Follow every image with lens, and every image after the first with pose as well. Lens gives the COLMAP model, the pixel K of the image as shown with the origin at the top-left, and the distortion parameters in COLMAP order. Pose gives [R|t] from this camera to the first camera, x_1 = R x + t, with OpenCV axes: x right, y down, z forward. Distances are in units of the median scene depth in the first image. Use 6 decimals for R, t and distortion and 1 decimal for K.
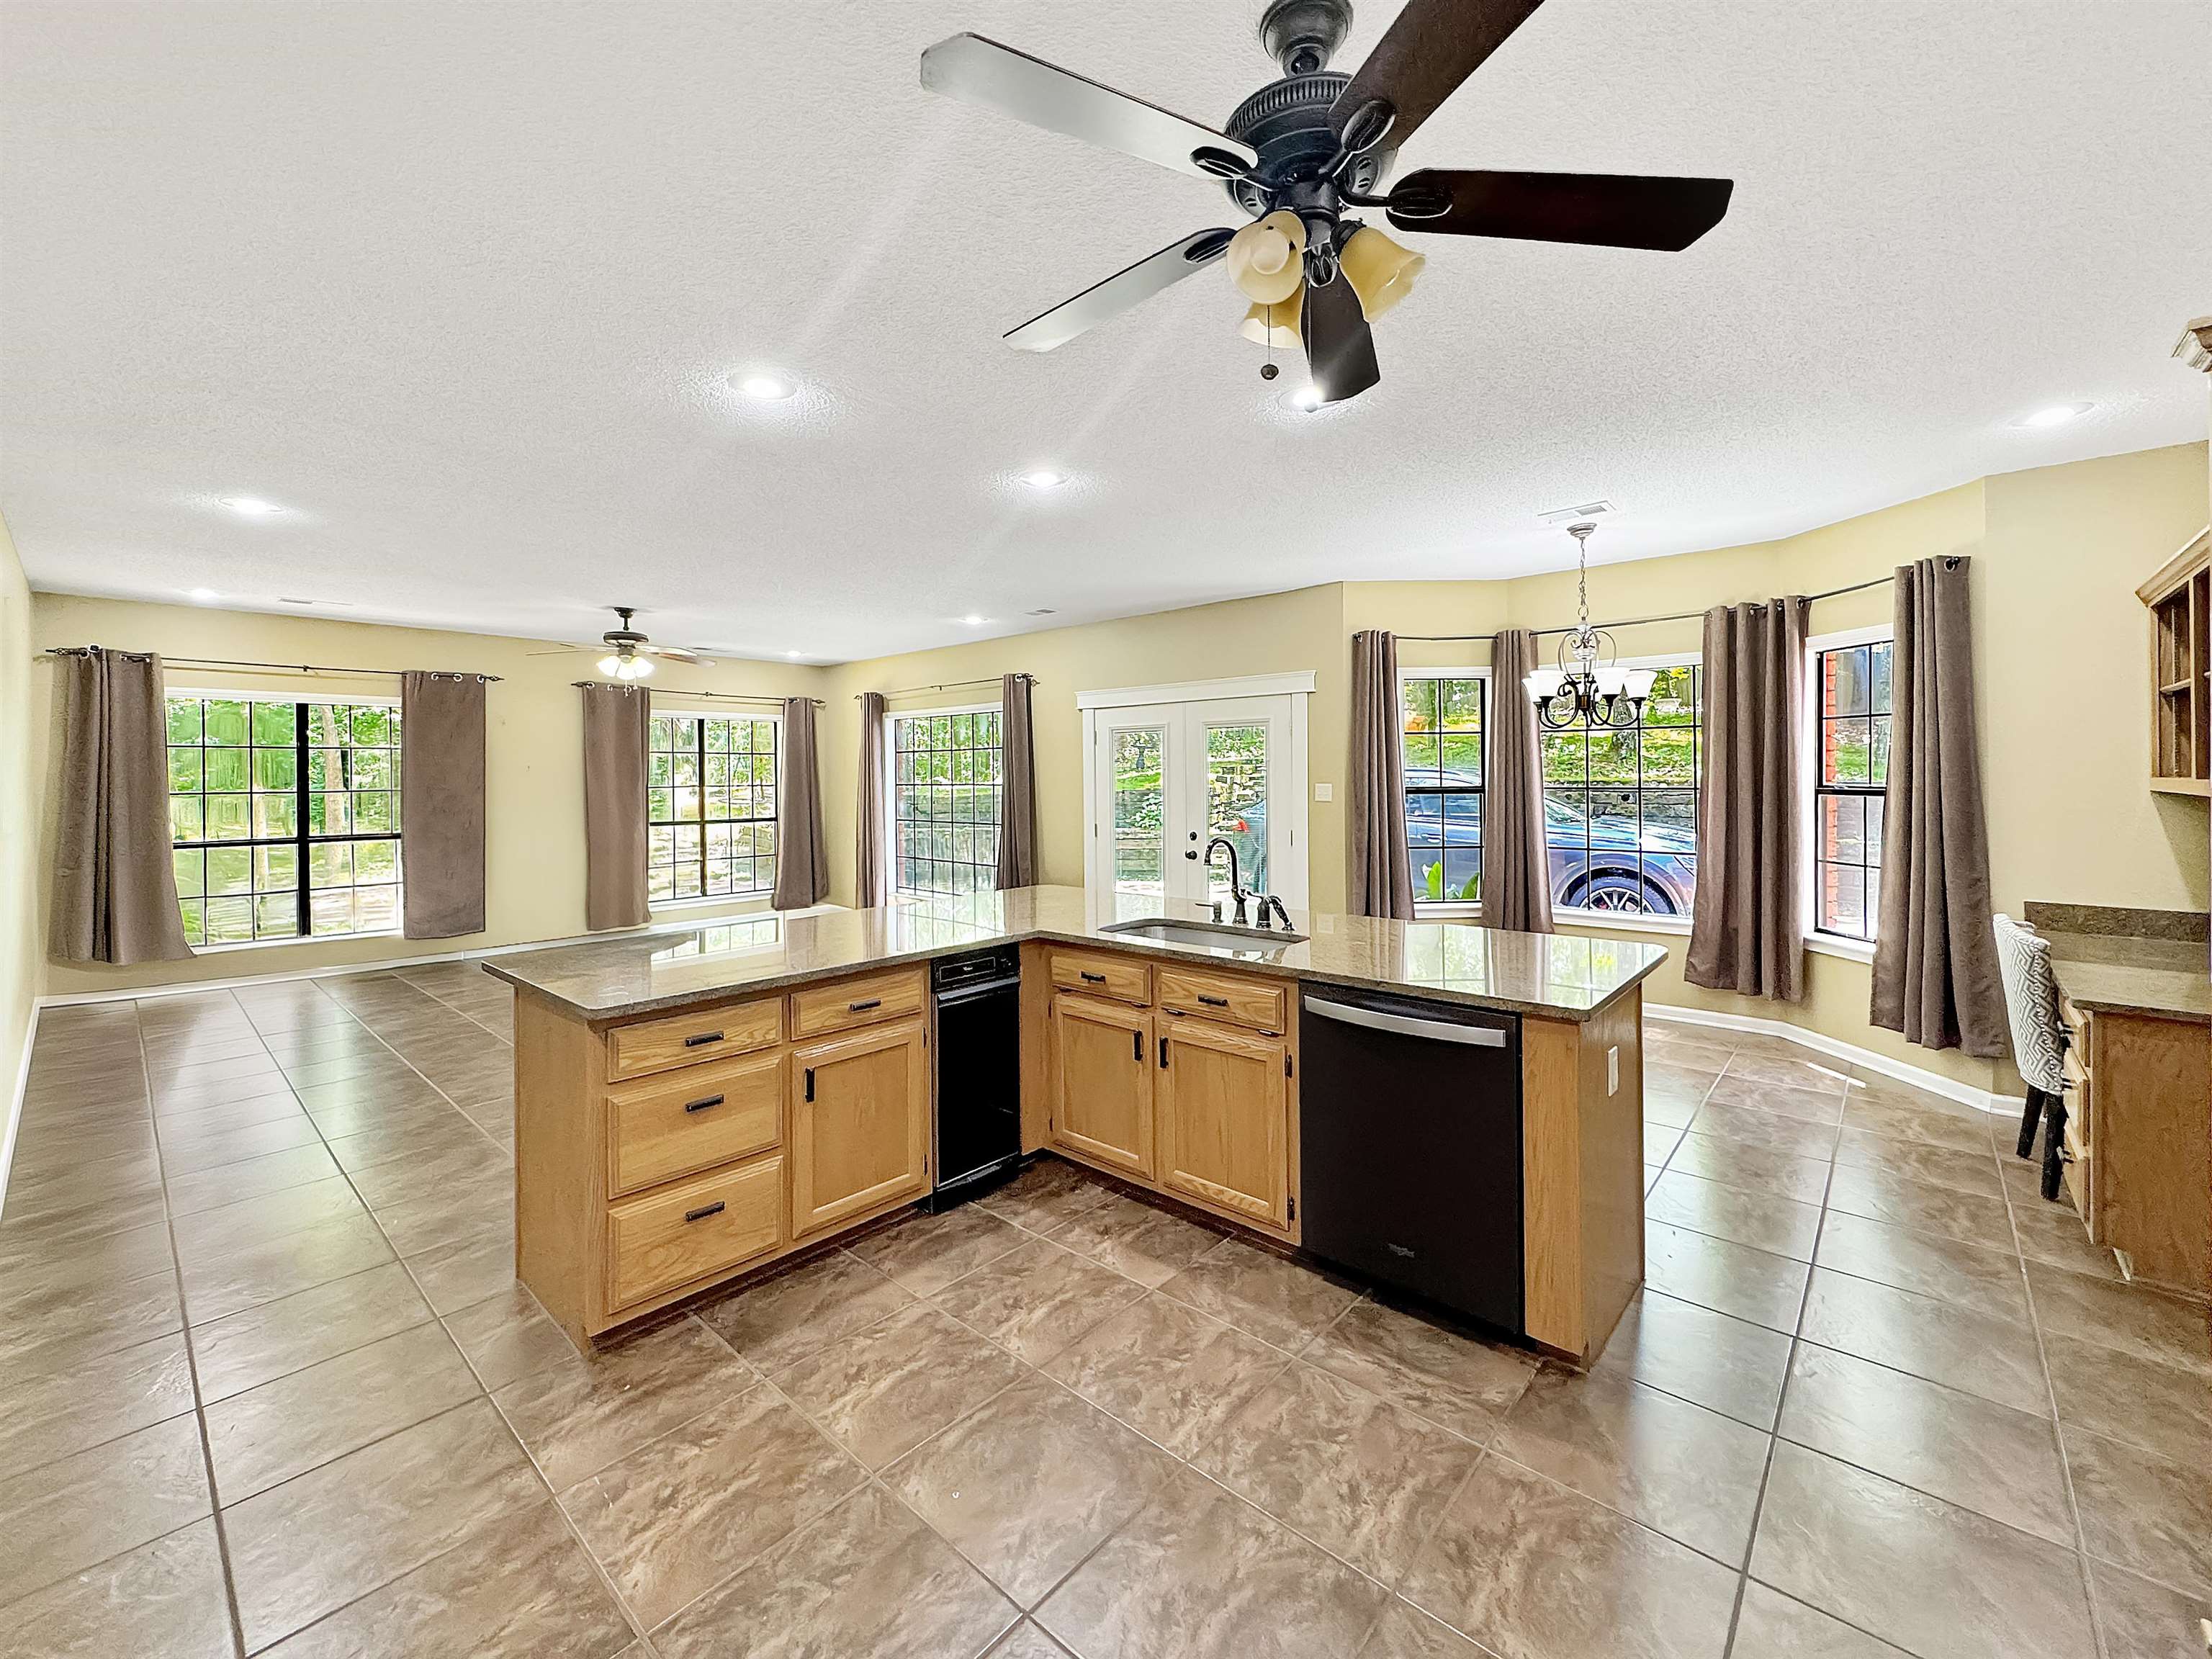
lens RADIAL K [[894.1, 0, 1100.6], [0, 894.1, 822.9], [0, 0, 1]] dist [-0.002133, 0.000485]
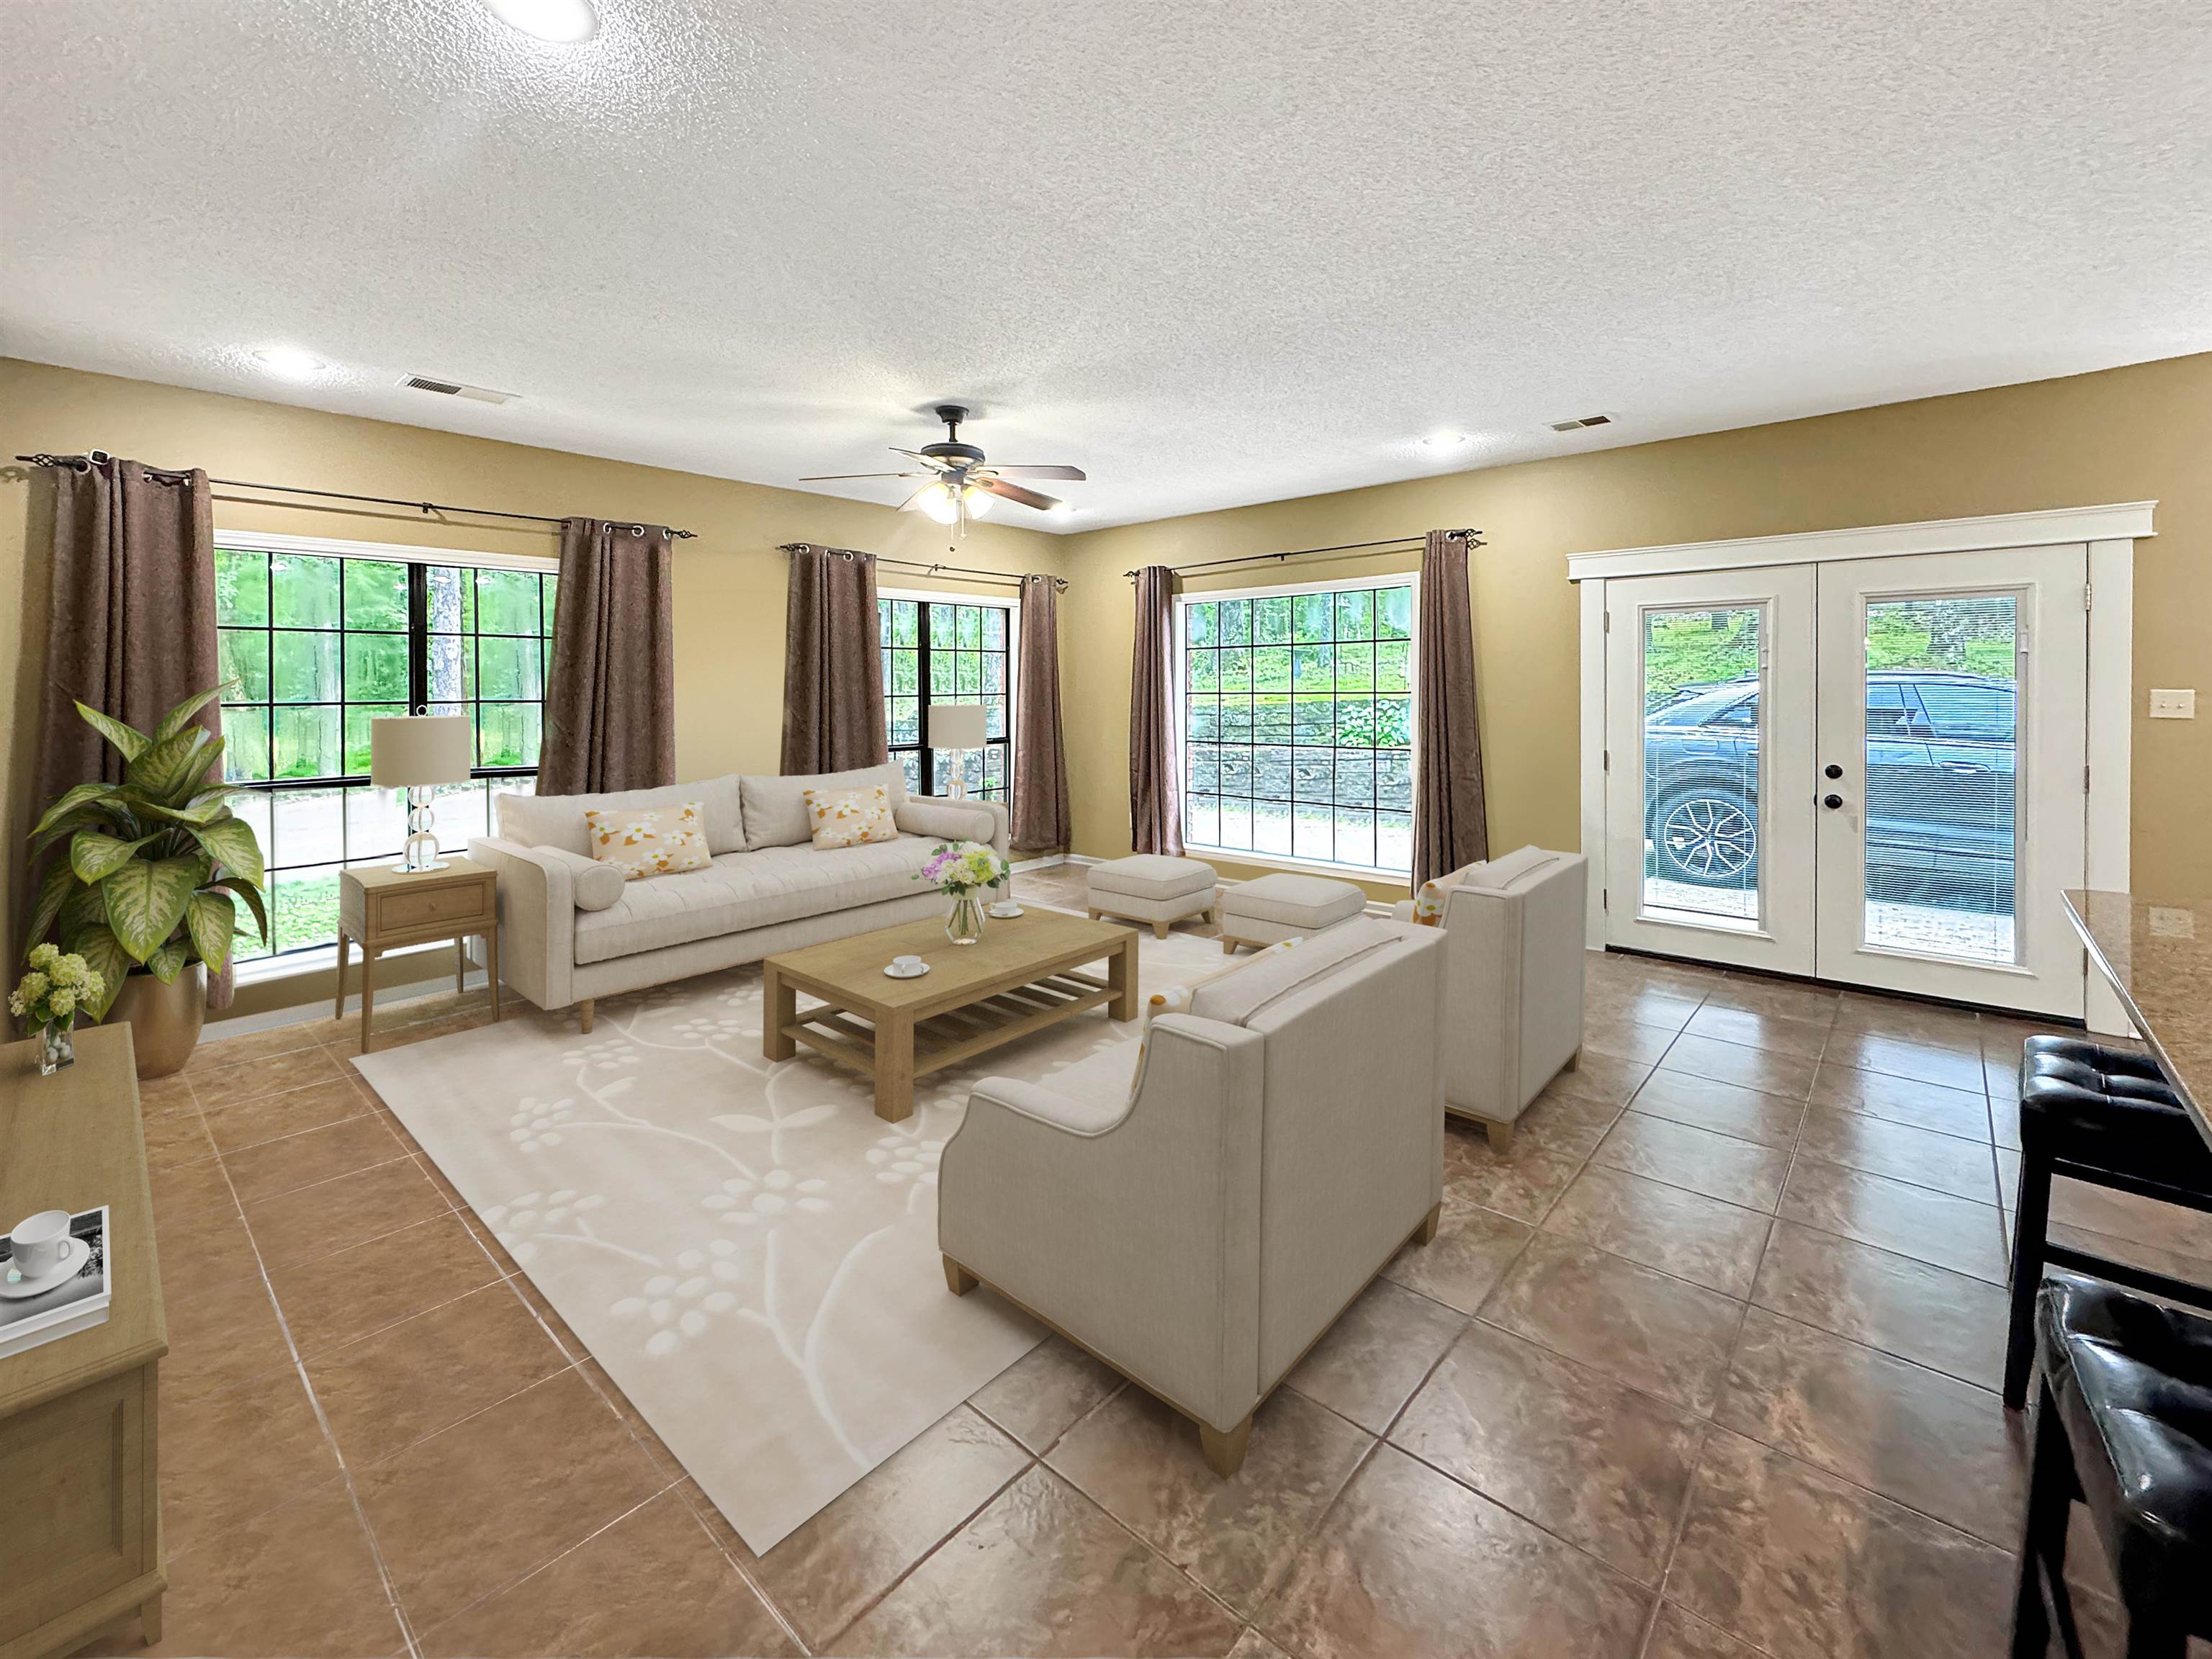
lens RADIAL K [[894.1, 0, 1111.0], [0, 894.1, 830.4], [0, 0, 1]] dist [-0.002133, 0.000485]
pose [[0.999873, -0.002145, 0.015808, -0.394753], [0.000444, 0.994282, 0.106787, -0.011293], [-0.015947, -0.106766, 0.994156, 0.318385]]
